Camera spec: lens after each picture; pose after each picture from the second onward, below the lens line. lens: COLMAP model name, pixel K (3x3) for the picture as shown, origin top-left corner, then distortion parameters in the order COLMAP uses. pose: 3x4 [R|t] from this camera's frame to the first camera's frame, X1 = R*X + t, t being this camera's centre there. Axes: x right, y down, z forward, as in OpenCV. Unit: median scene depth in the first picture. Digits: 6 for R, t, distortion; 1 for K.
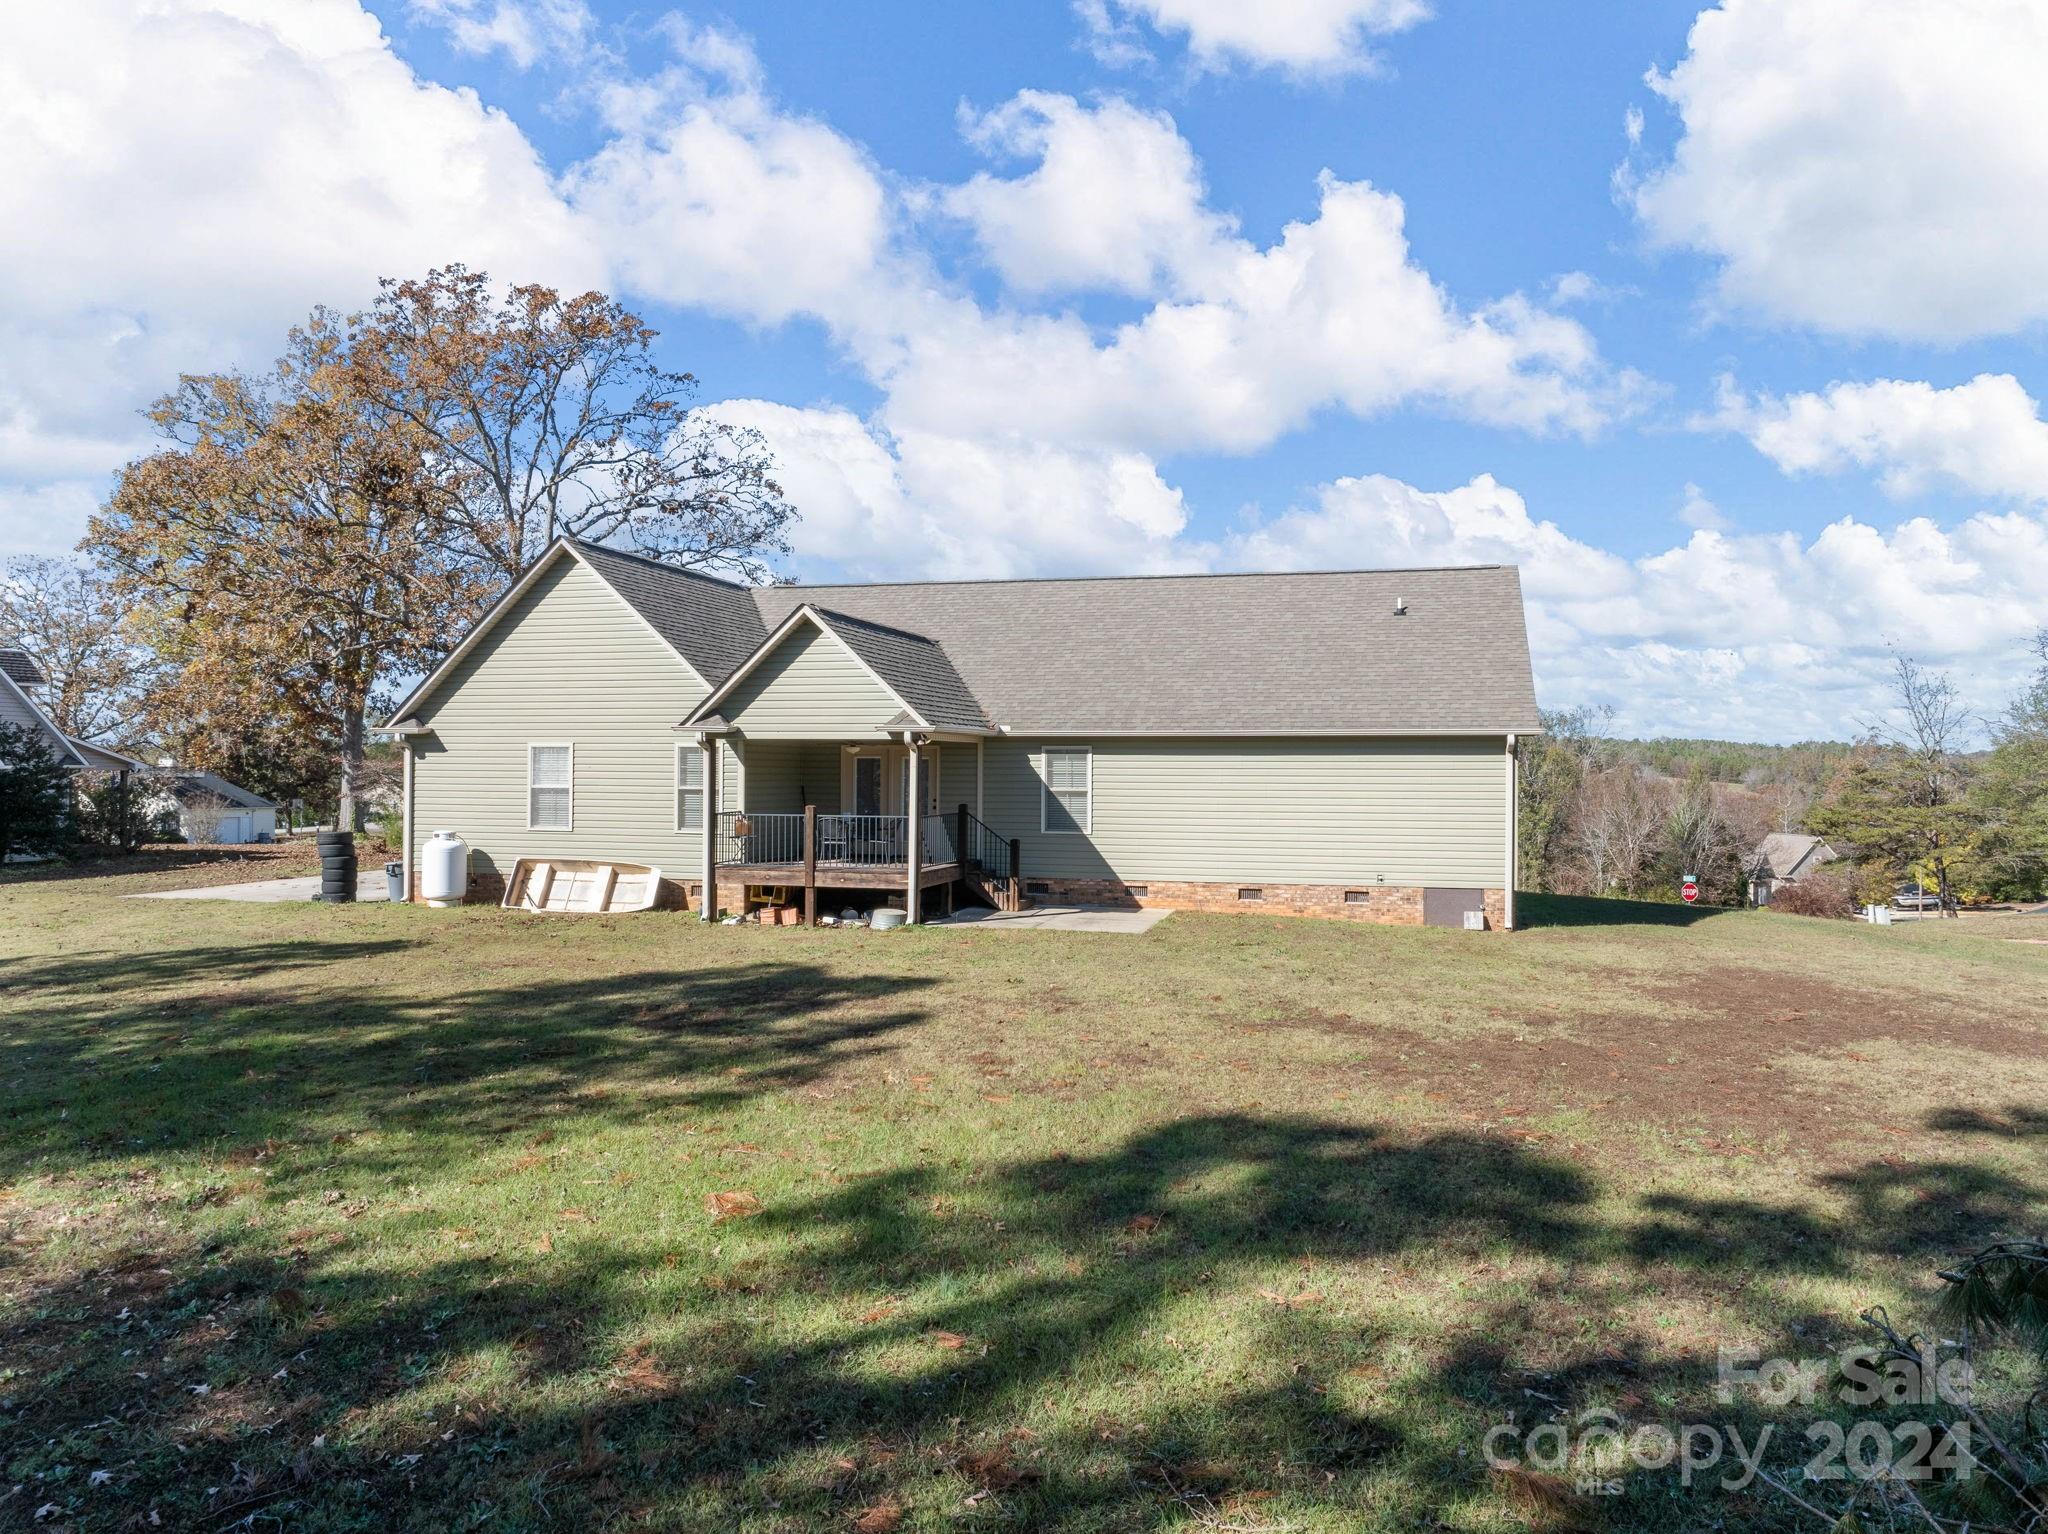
lens RADIAL K [[1447.1, 0, 1029.5], [0, 1447.1, 776.4], [0, 0, 1]] dist [-0.032789, -0.004166]
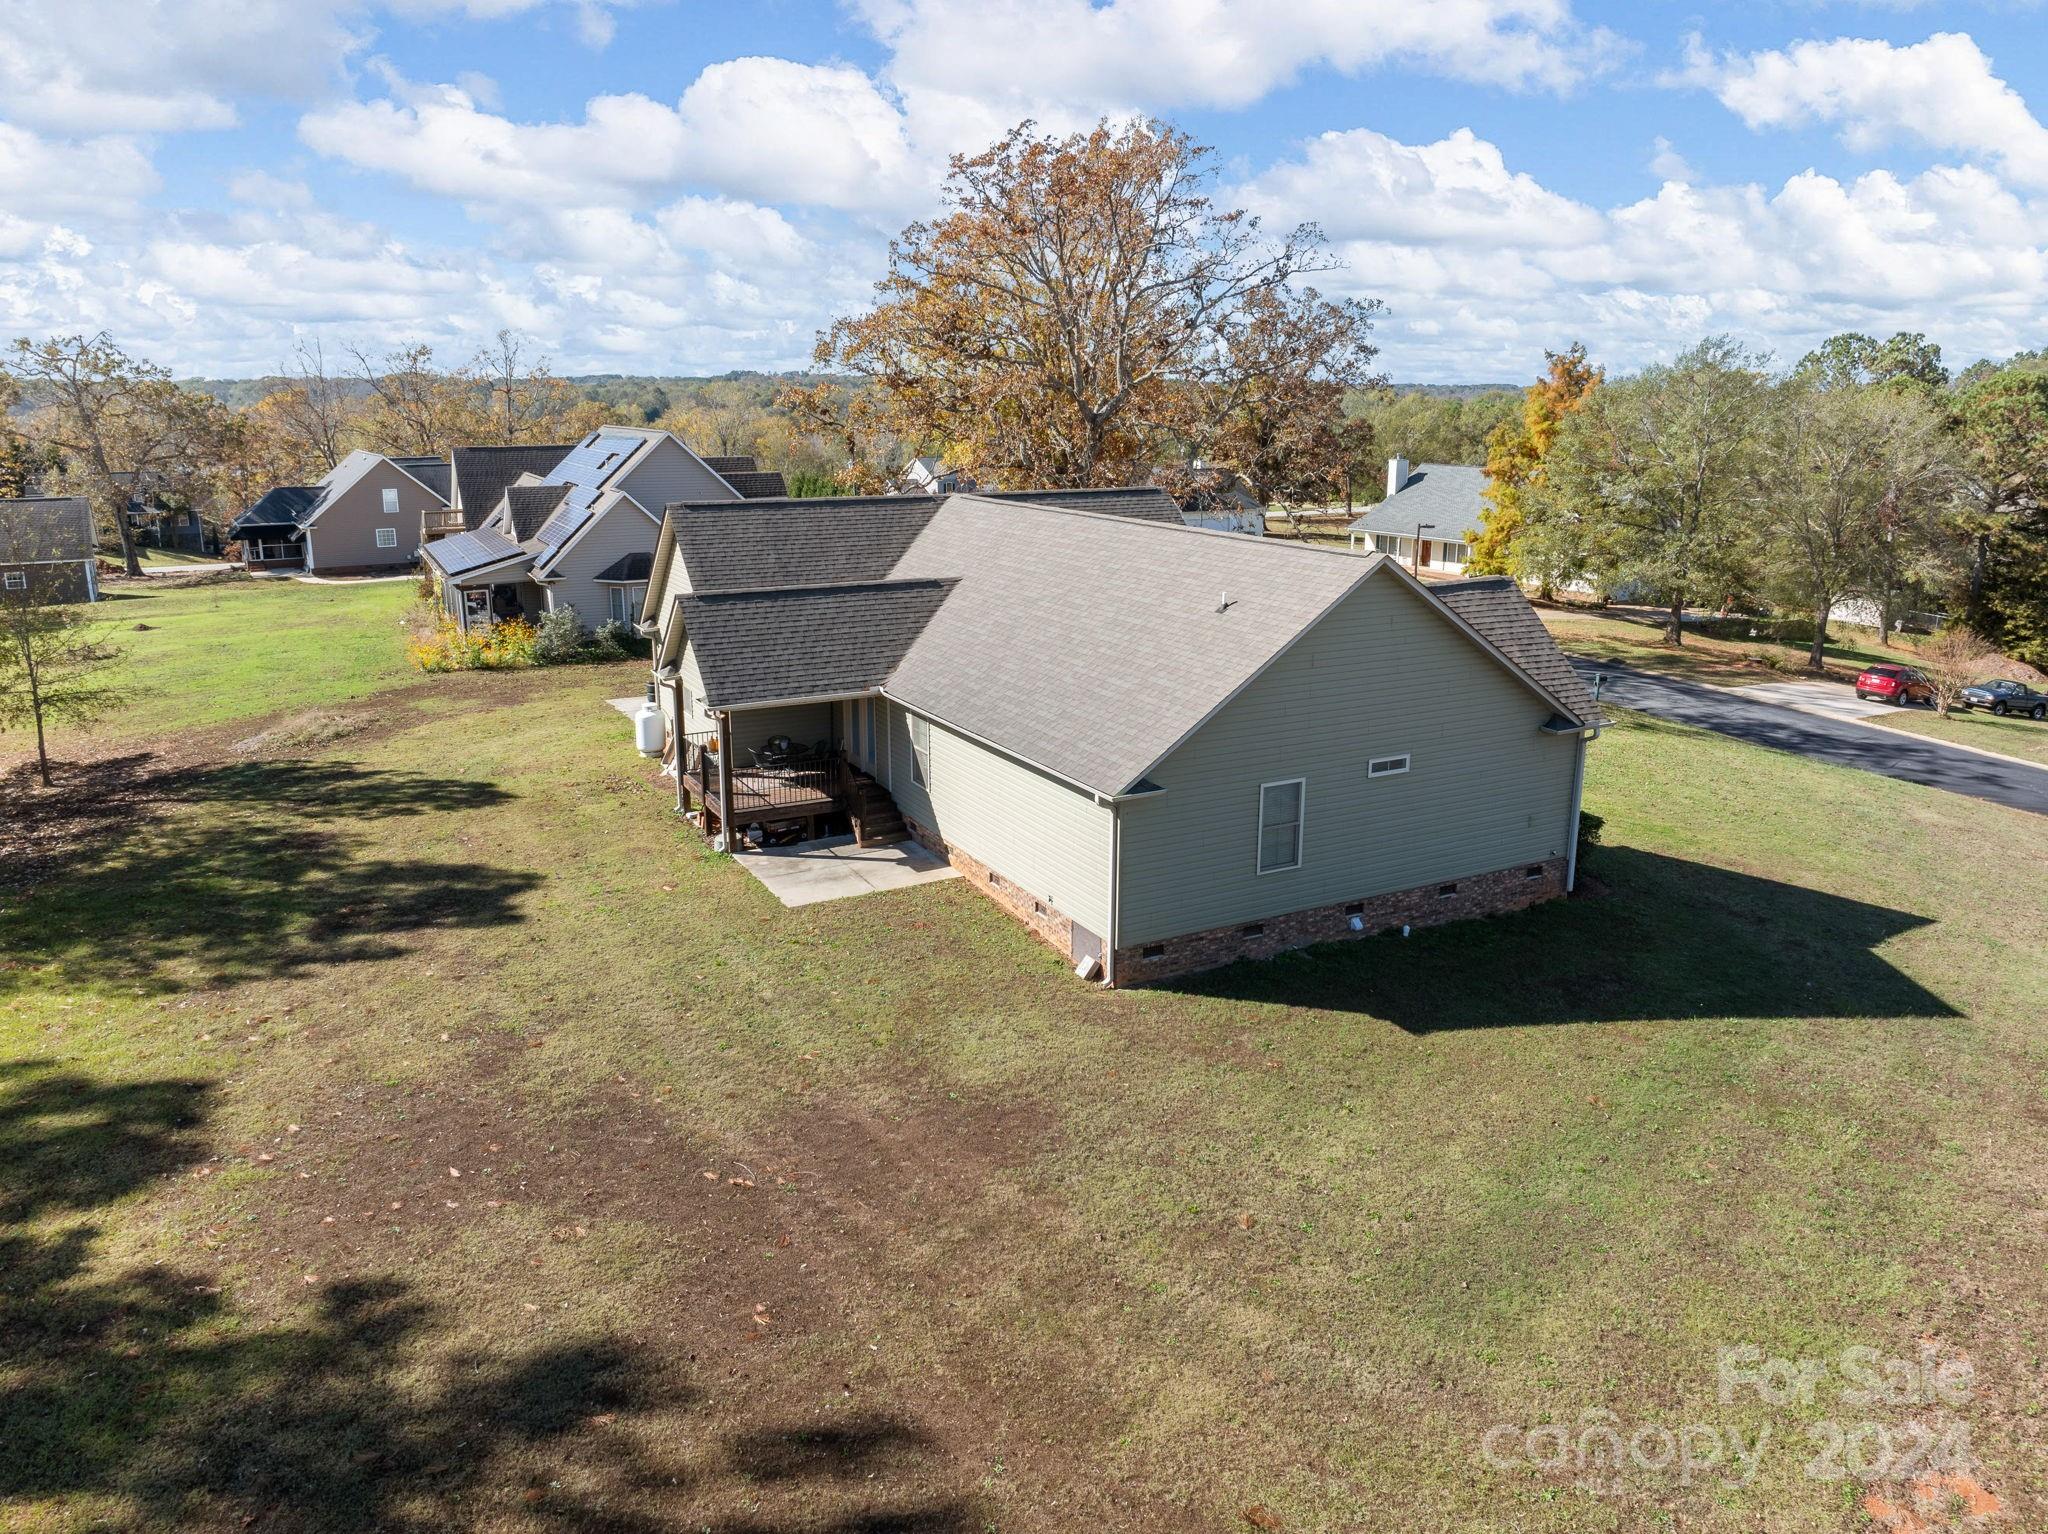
lens RADIAL K [[1436.3, 0, 1024.0], [0, 1436.3, 767.0], [0, 0, 1]] dist [-0.026055, 0.007408]
pose [[0.667235, 0.175075, -0.723980, 0.909744], [0.003252, 0.971290, 0.237877, -0.247412], [0.744841, -0.161074, 0.647509, 0.336324]]
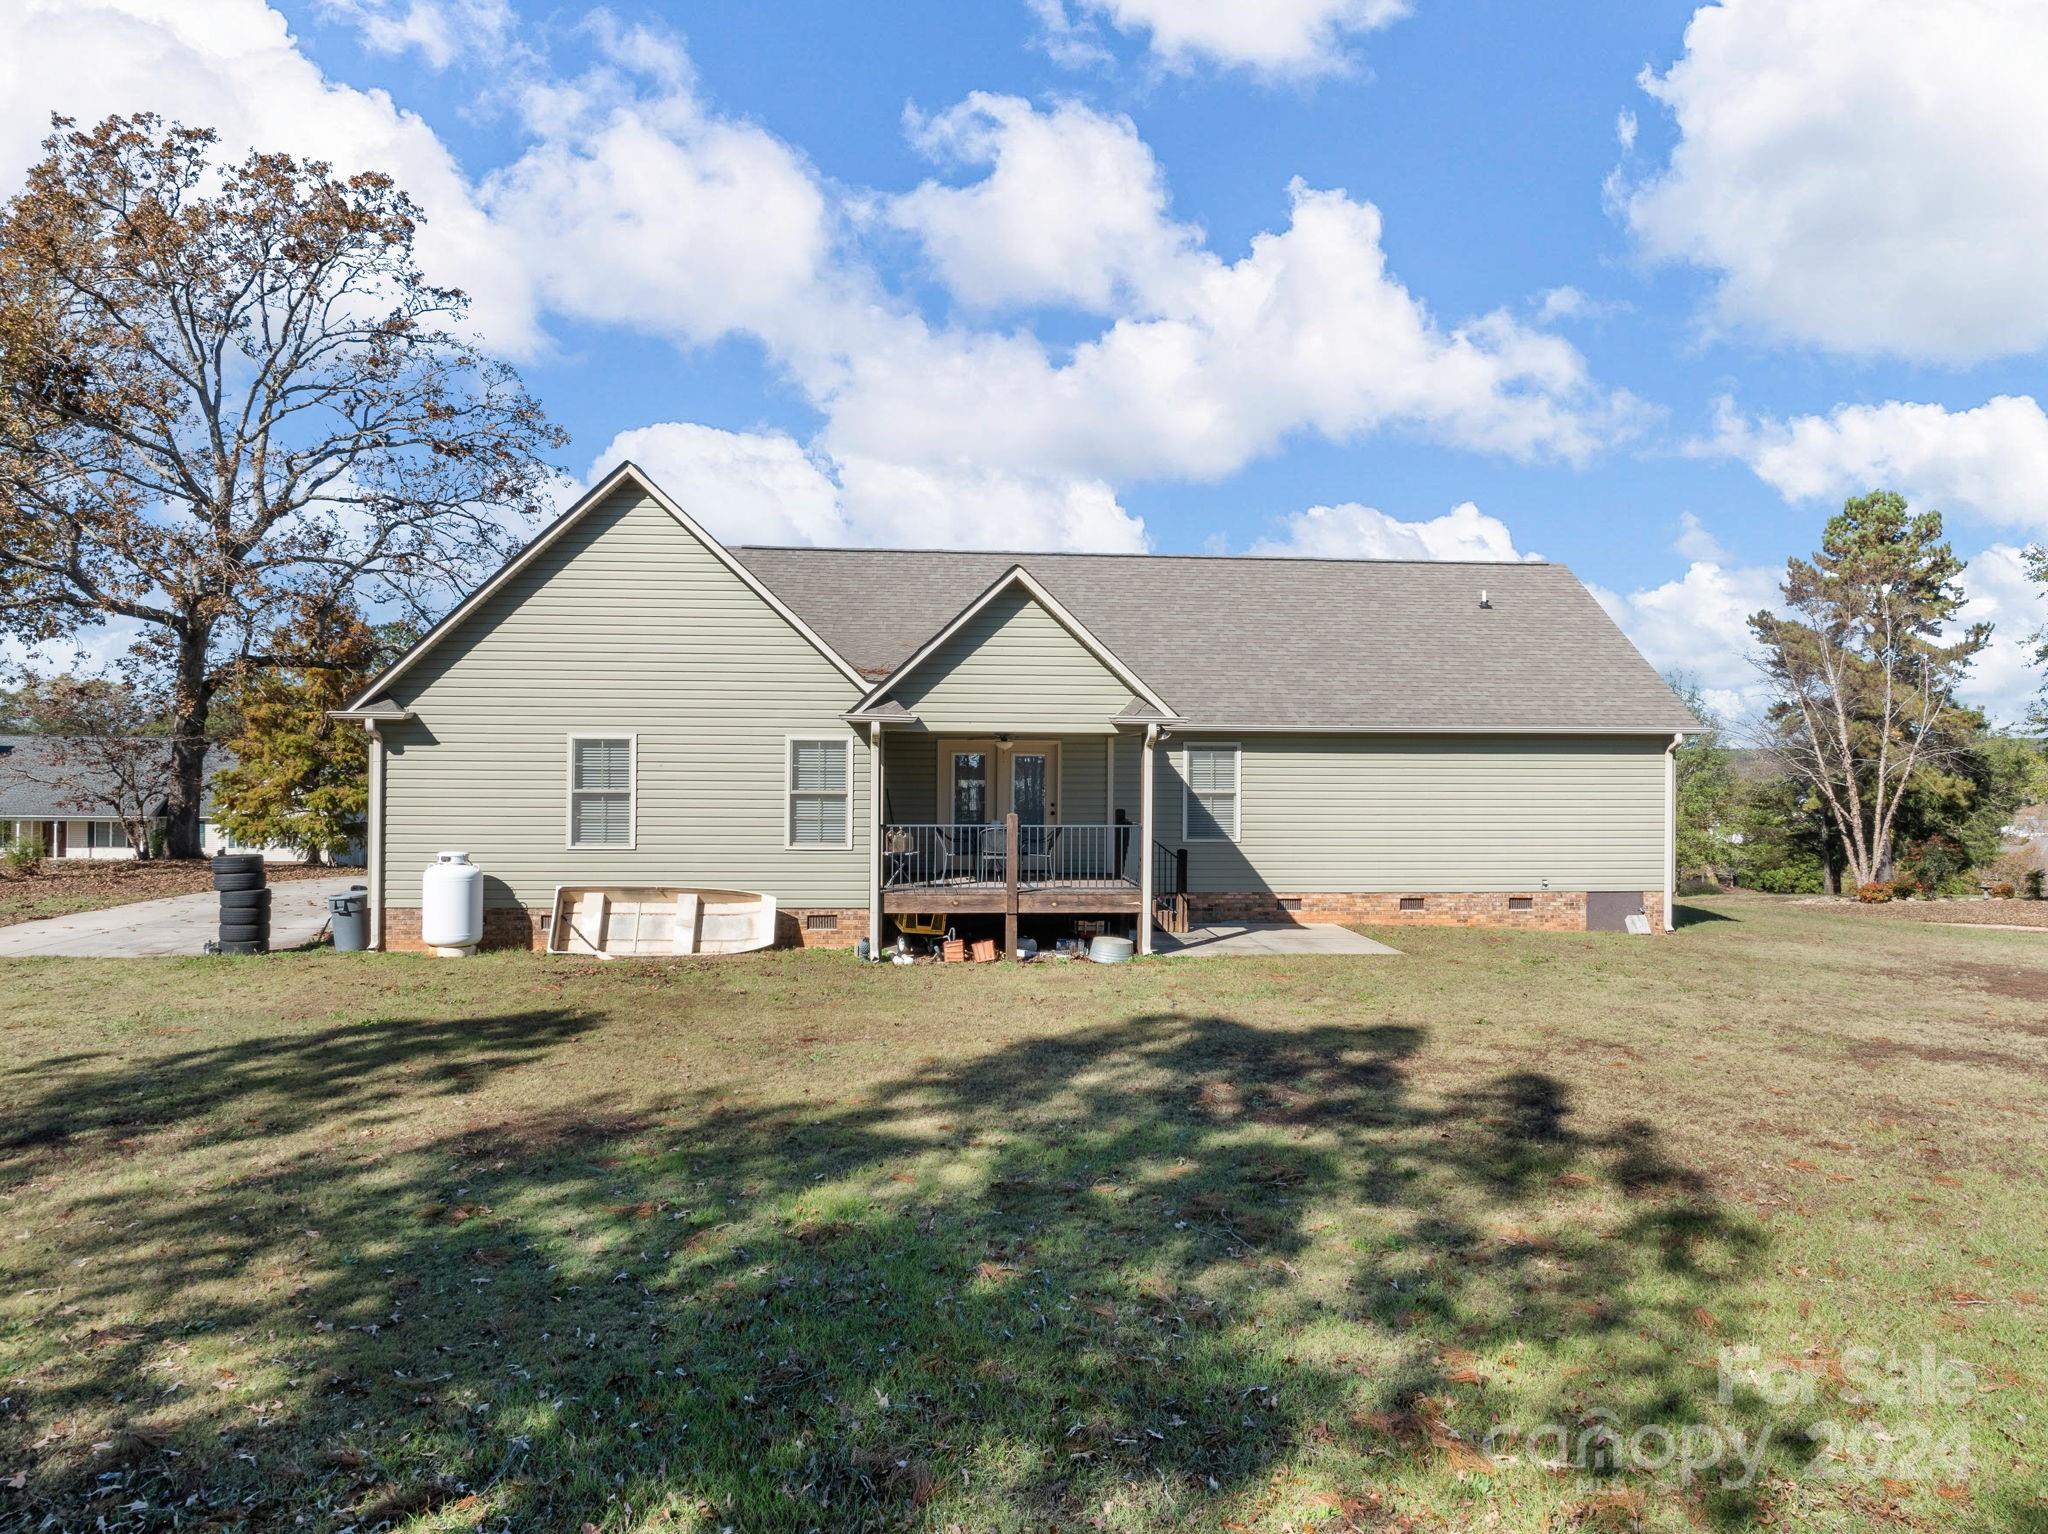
lens RADIAL K [[1436.3, 0, 1024.0], [0, 1436.3, 767.0], [0, 0, 1]] dist [-0.026055, 0.007408]
pose [[0.941731, 0.000506, 0.336367, -0.382824], [0.000597, 0.999995, -0.003176, -0.003212], [-0.336367, 0.003191, 0.941726, 0.217431]]
